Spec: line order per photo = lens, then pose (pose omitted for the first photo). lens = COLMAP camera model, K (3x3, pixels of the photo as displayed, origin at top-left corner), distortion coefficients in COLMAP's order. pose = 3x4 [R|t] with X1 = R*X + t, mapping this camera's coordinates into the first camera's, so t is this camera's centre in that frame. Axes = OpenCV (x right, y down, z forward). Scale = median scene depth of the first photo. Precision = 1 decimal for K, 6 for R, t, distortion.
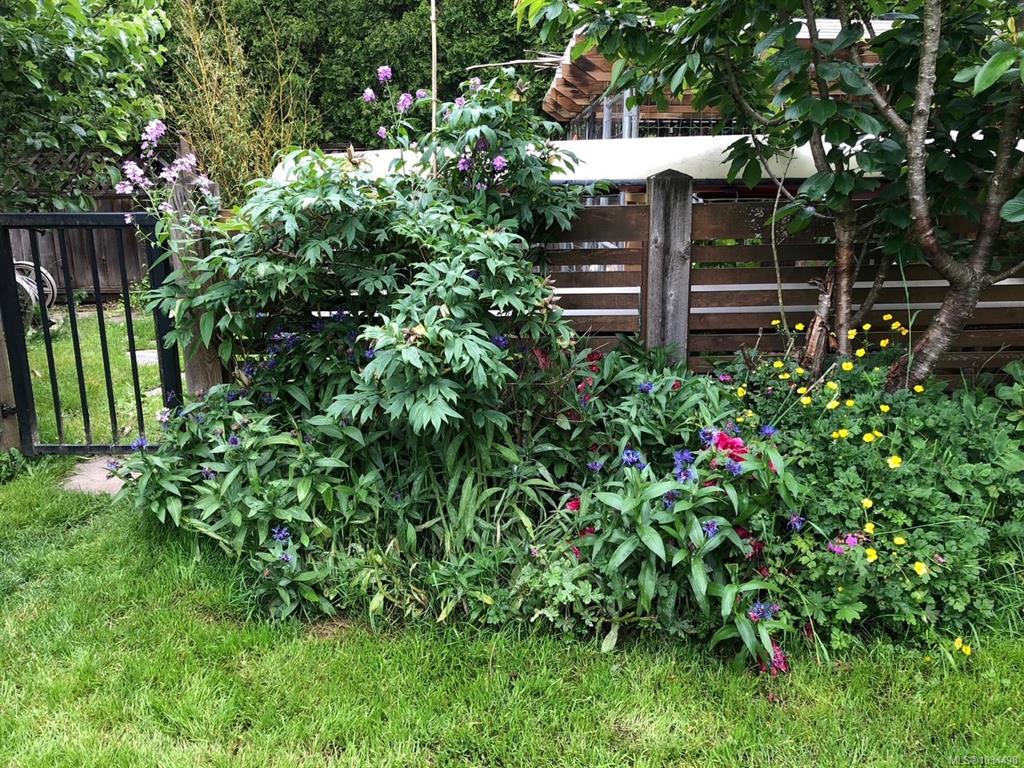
lens RADIAL K [[797.8, 0, 512.0], [0, 797.8, 384.0], [0, 0, 1]] dist [0.006425, 0.006215]
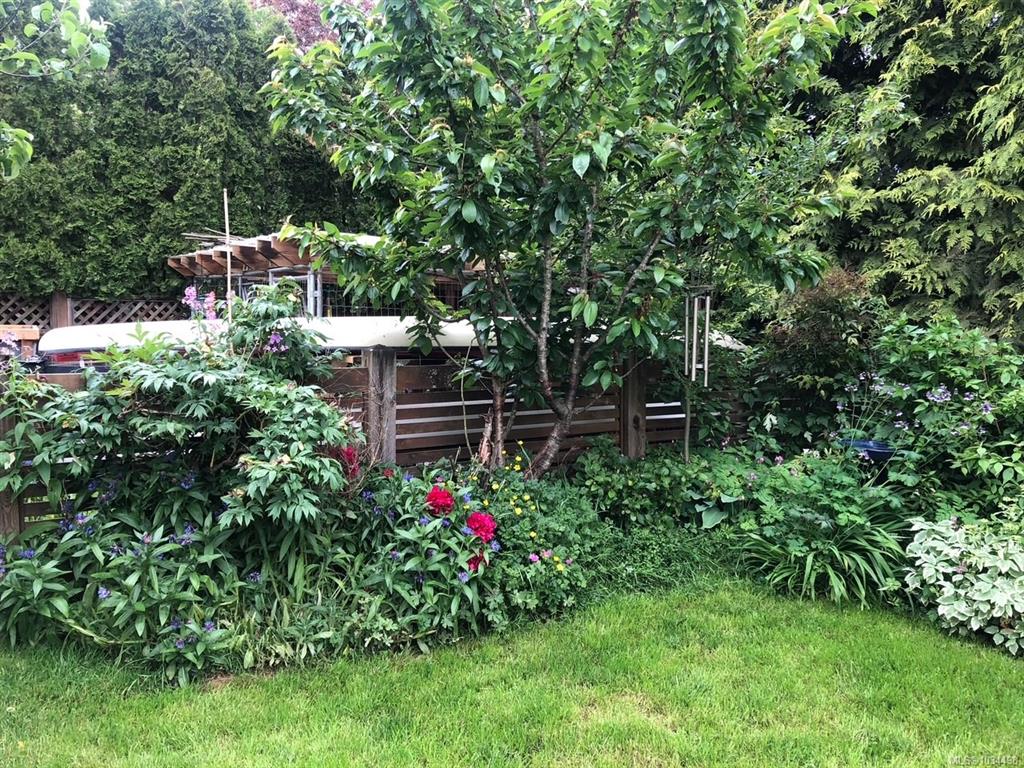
lens RADIAL K [[797.8, 0, 512.0], [0, 797.8, 384.0], [0, 0, 1]] dist [0.006425, 0.006215]
pose [[0.841516, -0.014566, 0.540035, -0.475351], [0.099514, 0.986710, -0.128455, 0.026642], [-0.530987, 0.161838, 0.831782, -0.432539]]
